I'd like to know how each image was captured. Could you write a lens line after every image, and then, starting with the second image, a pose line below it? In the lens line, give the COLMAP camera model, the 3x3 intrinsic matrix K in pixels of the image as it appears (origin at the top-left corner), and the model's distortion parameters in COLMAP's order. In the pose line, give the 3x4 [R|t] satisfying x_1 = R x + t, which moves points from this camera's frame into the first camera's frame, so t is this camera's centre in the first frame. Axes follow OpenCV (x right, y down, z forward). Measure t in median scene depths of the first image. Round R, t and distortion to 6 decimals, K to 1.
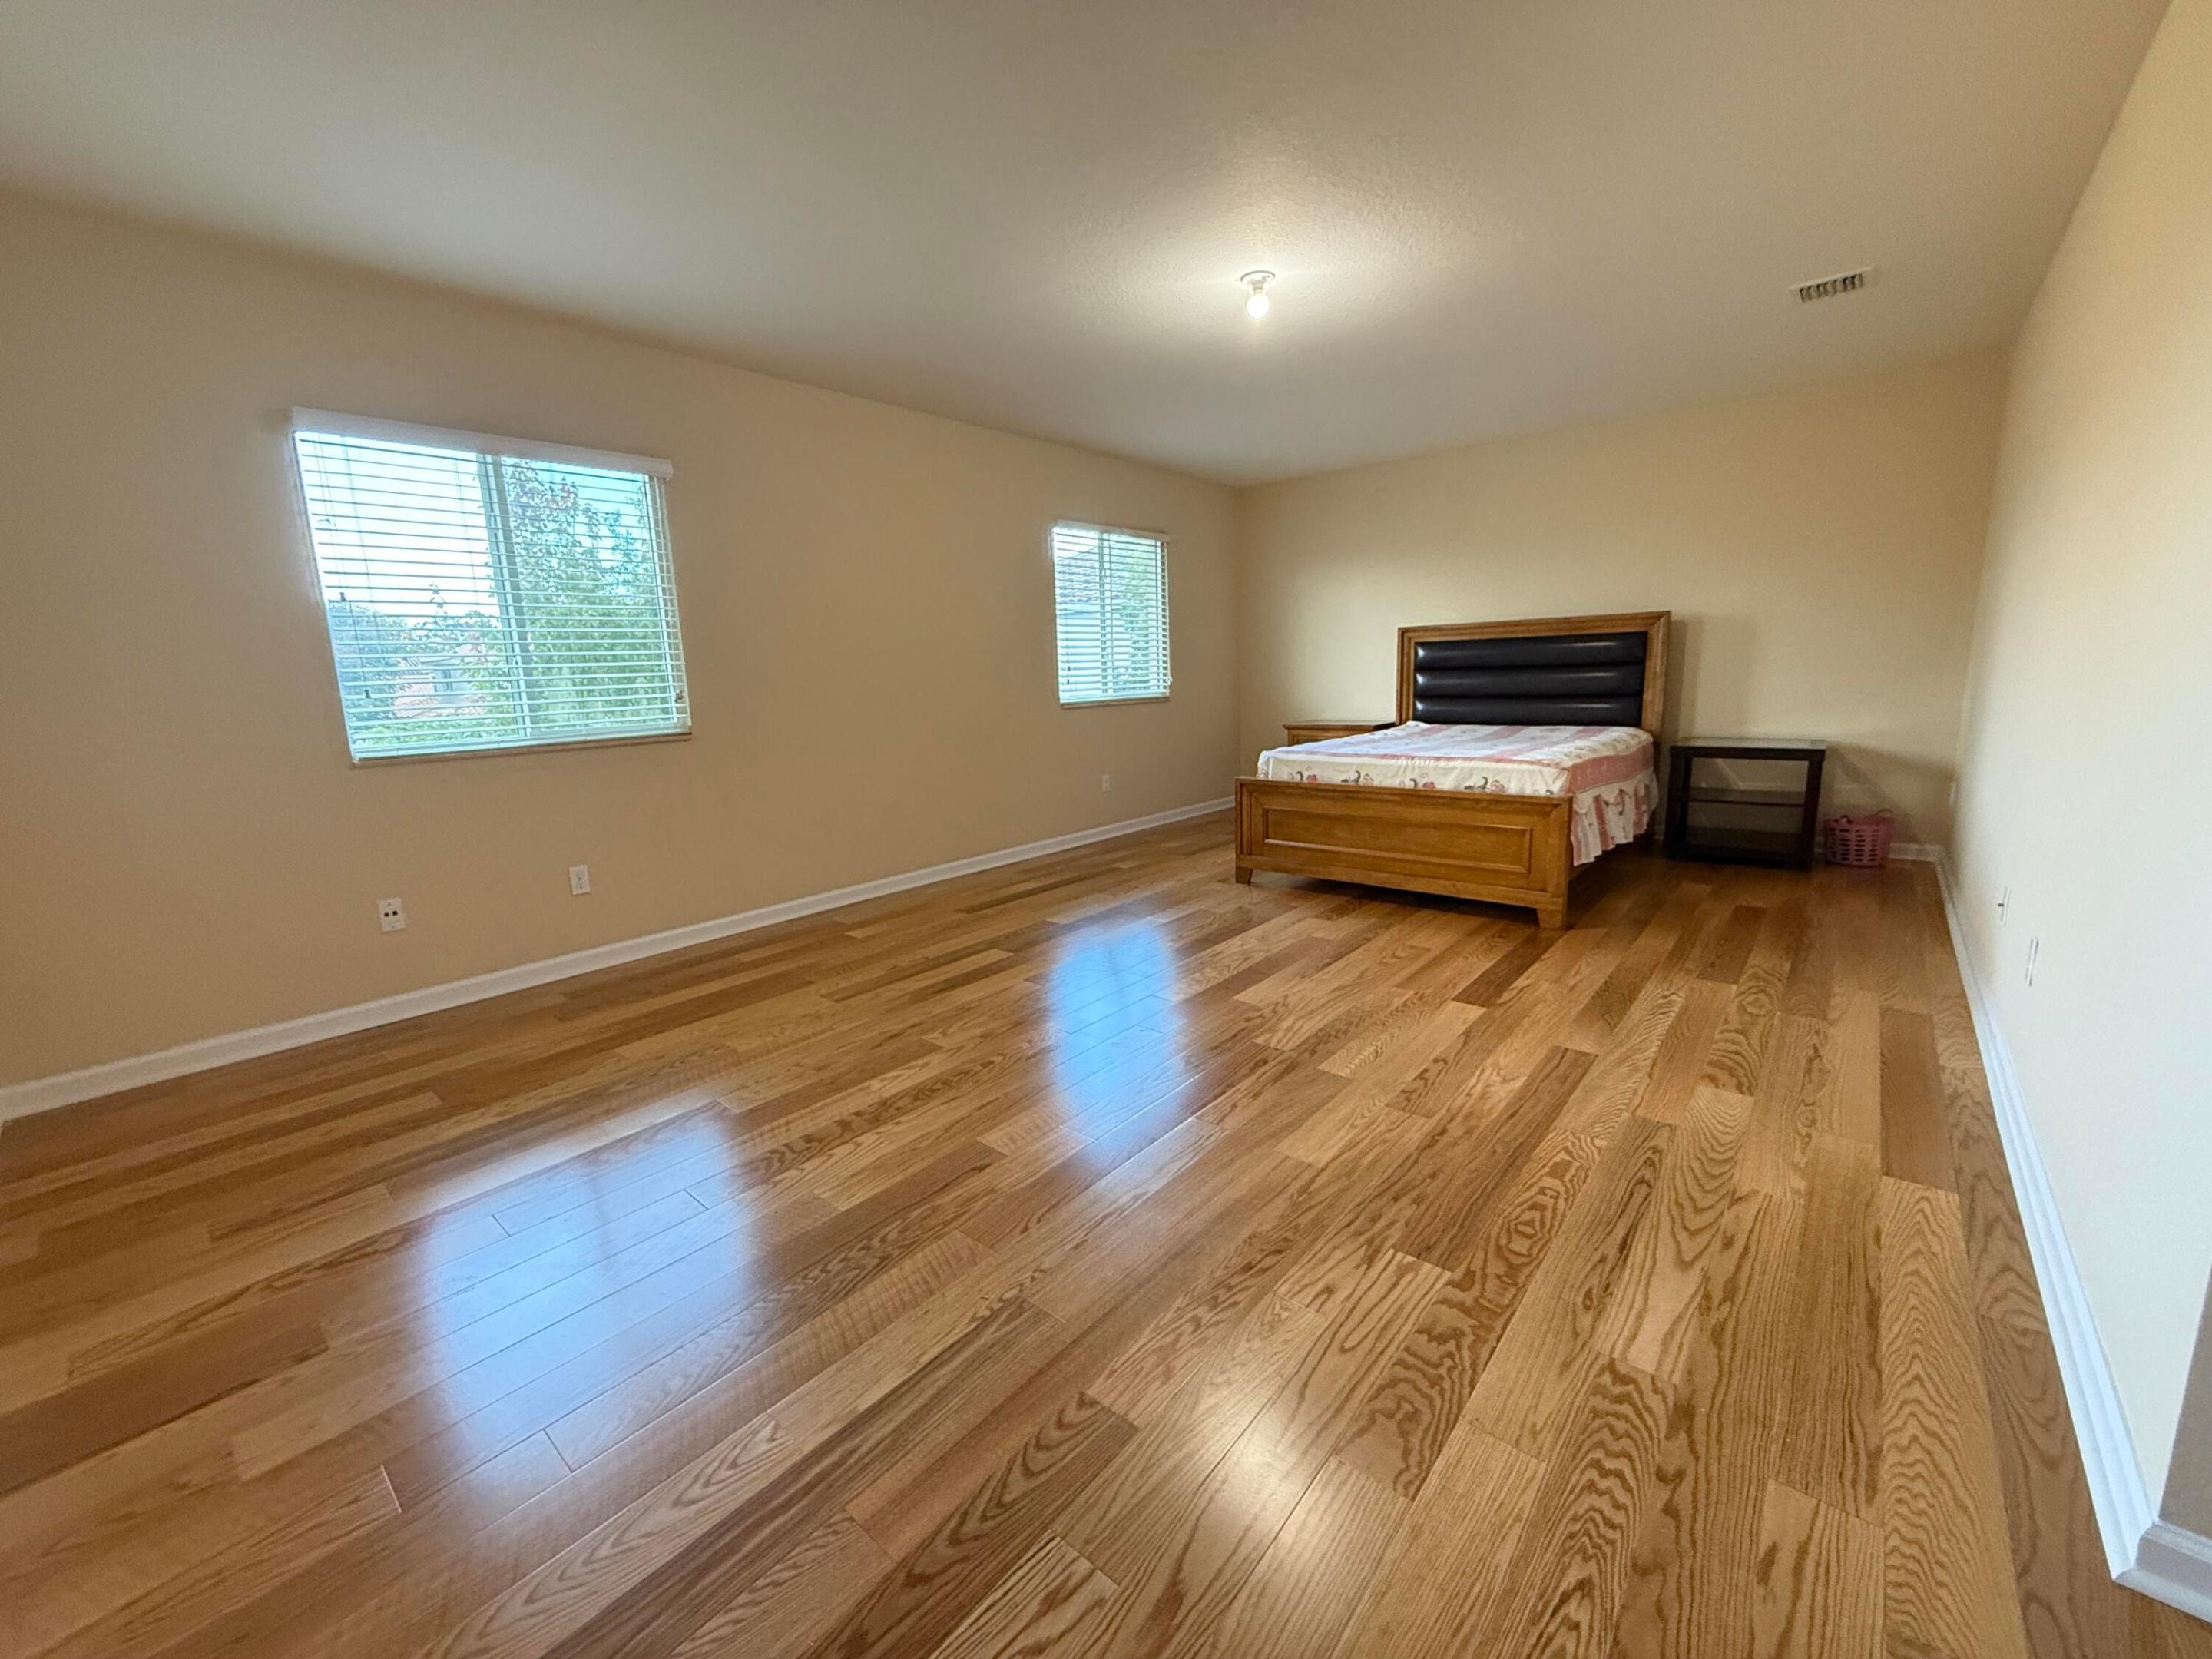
lens RADIAL K [[877.6, 0, 1096.8], [0, 877.6, 829.1], [0, 0, 1]] dist [-0.000846, 0.000240]
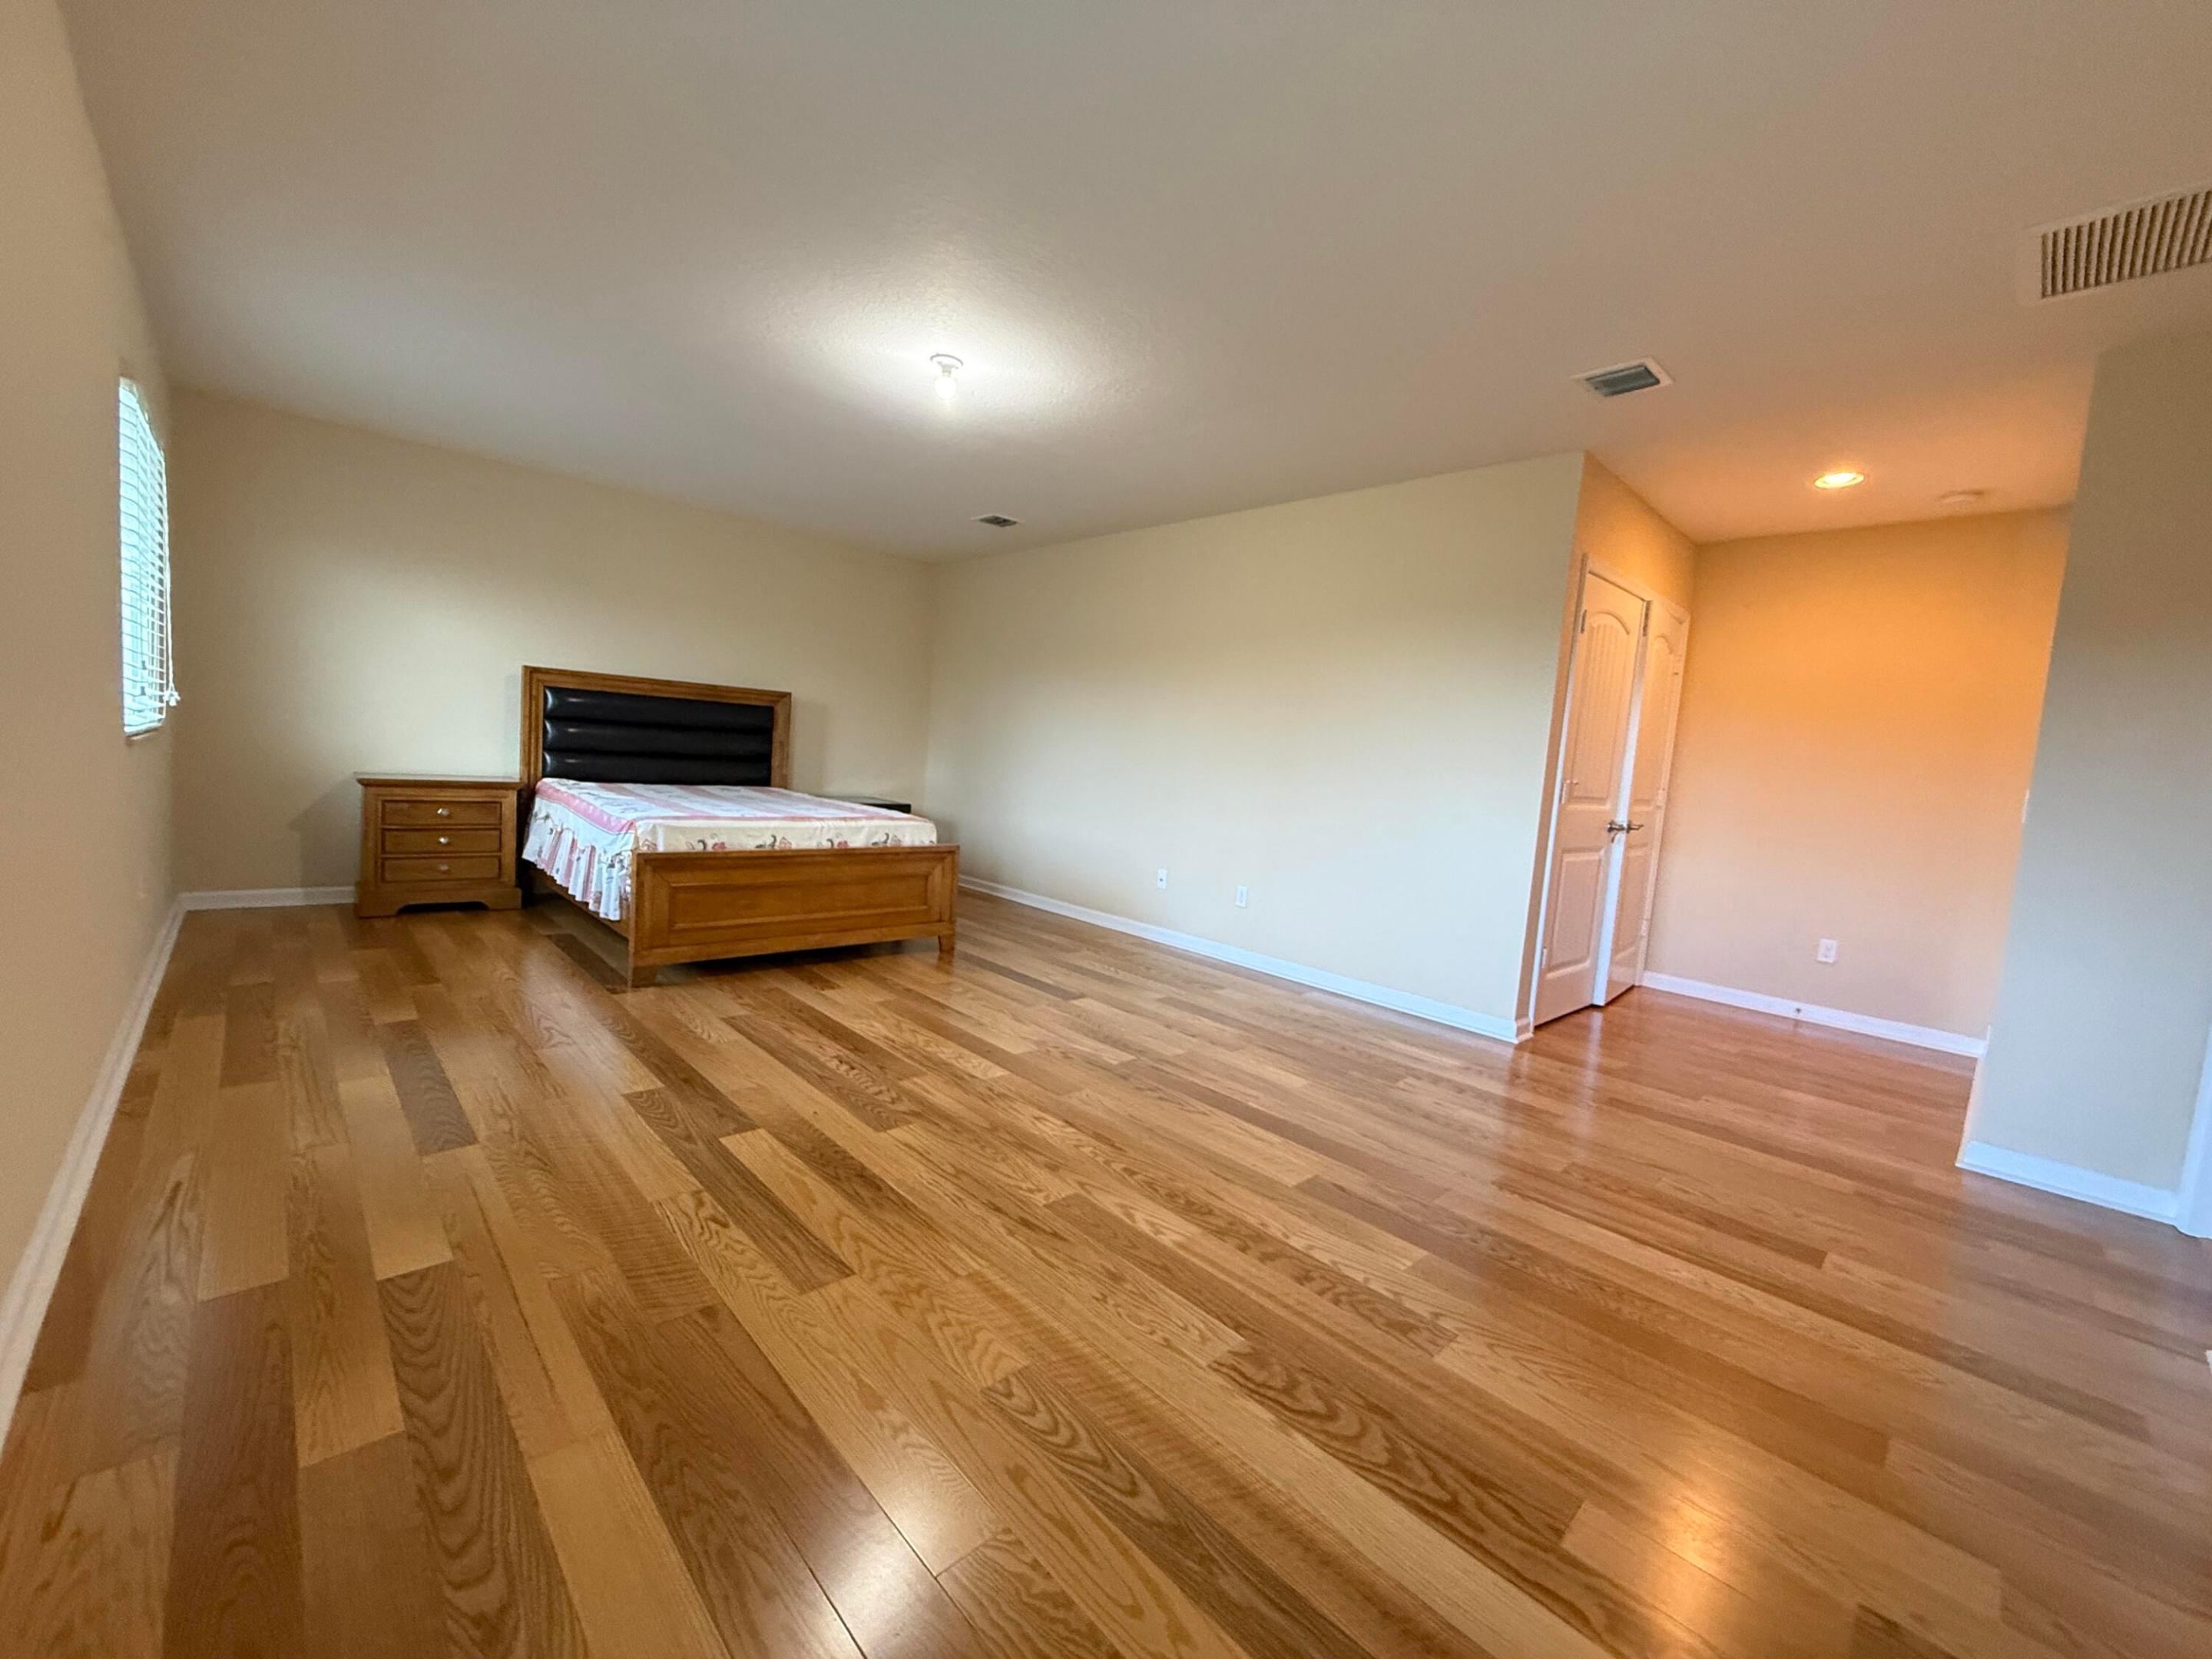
lens RADIAL K [[877.6, 0, 1094.4], [0, 877.6, 827.8], [0, 0, 1]] dist [-0.000846, 0.000240]
pose [[0.105978, -0.044596, 0.993368, -0.778306], [0.099964, 0.994411, 0.033978, -0.090918], [-0.989331, 0.095700, 0.109844, 0.697733]]
